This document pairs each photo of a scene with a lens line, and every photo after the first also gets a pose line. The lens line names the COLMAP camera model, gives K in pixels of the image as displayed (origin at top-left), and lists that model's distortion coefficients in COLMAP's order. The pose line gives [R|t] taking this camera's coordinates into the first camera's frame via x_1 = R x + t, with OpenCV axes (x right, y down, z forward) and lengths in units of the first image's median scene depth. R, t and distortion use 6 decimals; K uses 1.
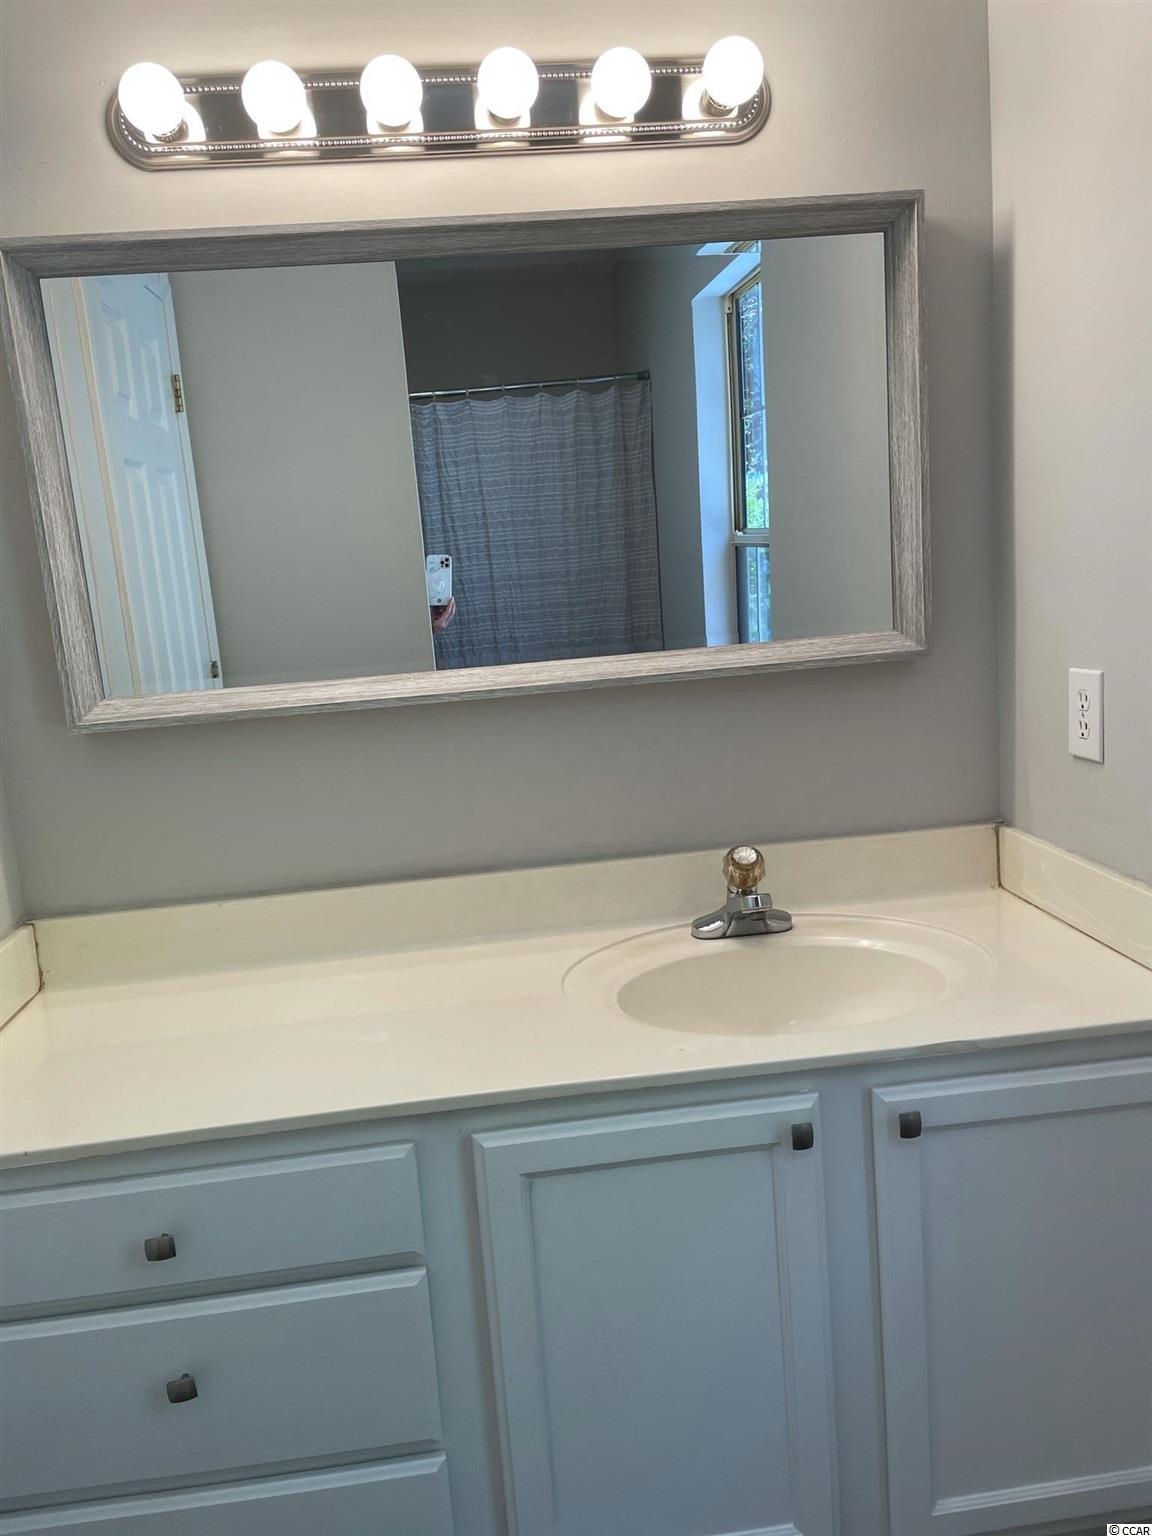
lens RADIAL K [[1157.4, 0, 577.1], [0, 1157.4, 765.2], [0, 0, 1]] dist [0.096079, -0.114509]
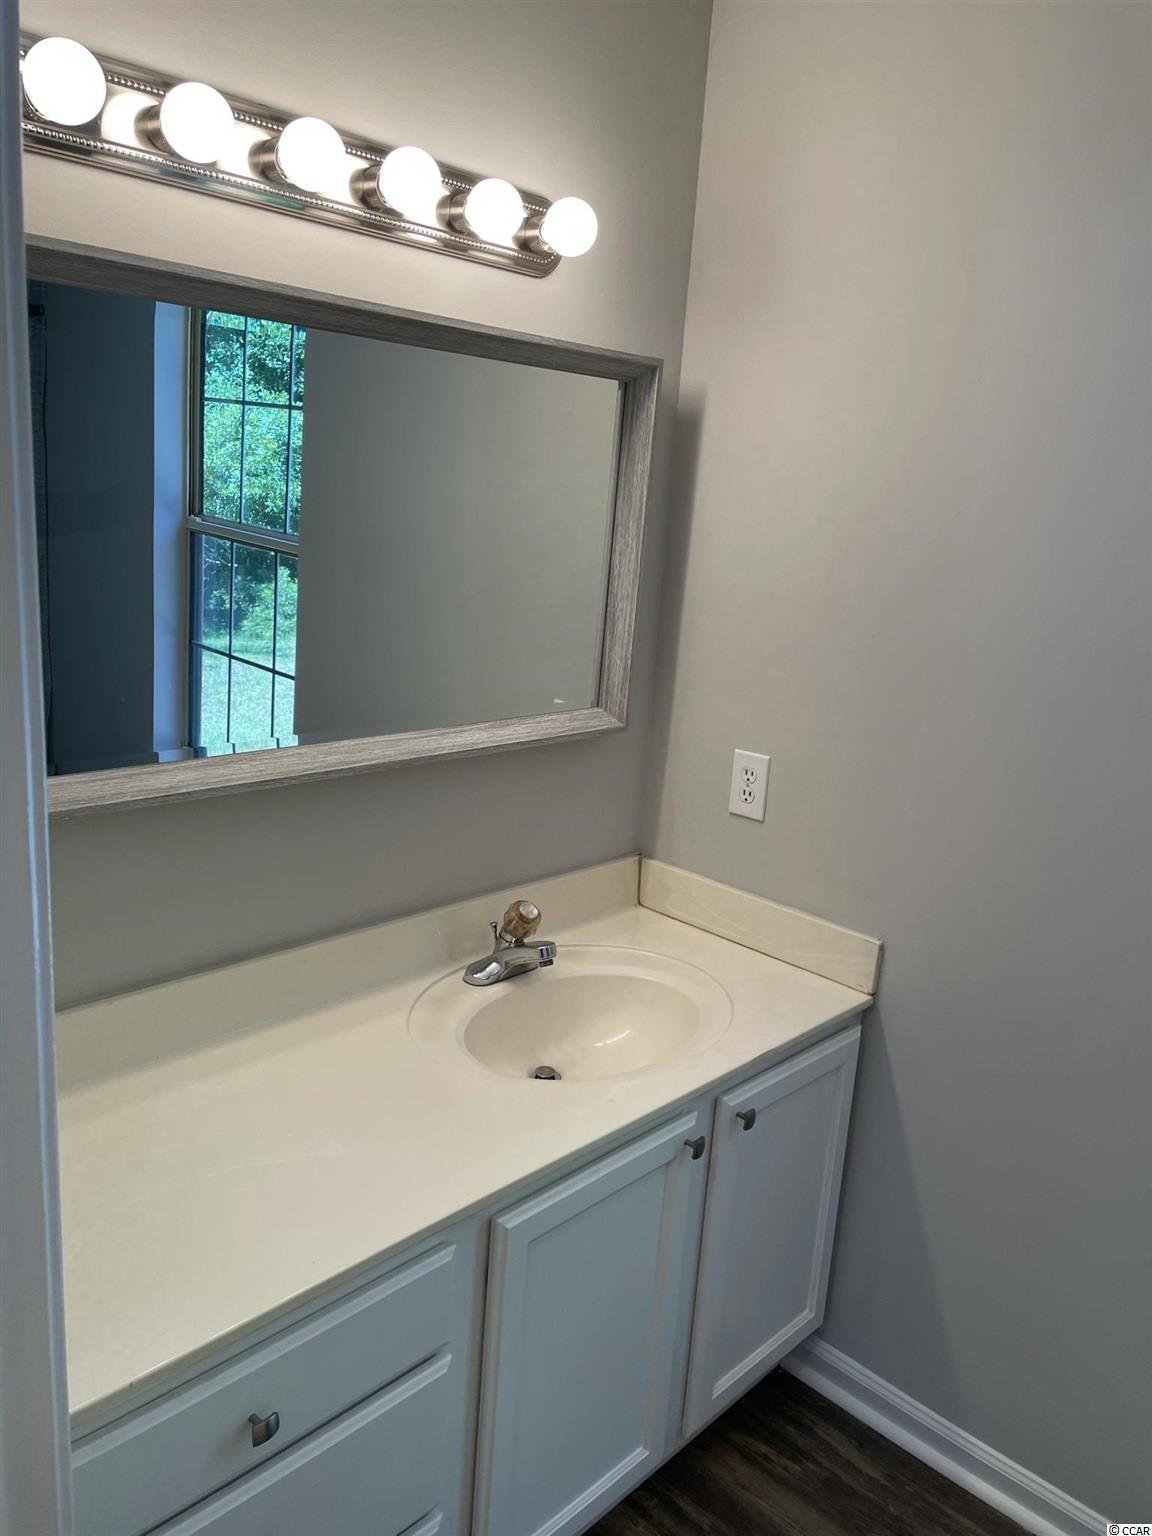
lens RADIAL K [[1157.4, 0, 573.8], [0, 1157.4, 770.8], [0, 0, 1]] dist [0.096079, -0.114509]
pose [[0.752791, -0.027618, 0.657680, -0.560518], [-0.022671, 0.997439, 0.067835, -0.135957], [-0.657870, -0.065976, 0.750237, 0.115648]]
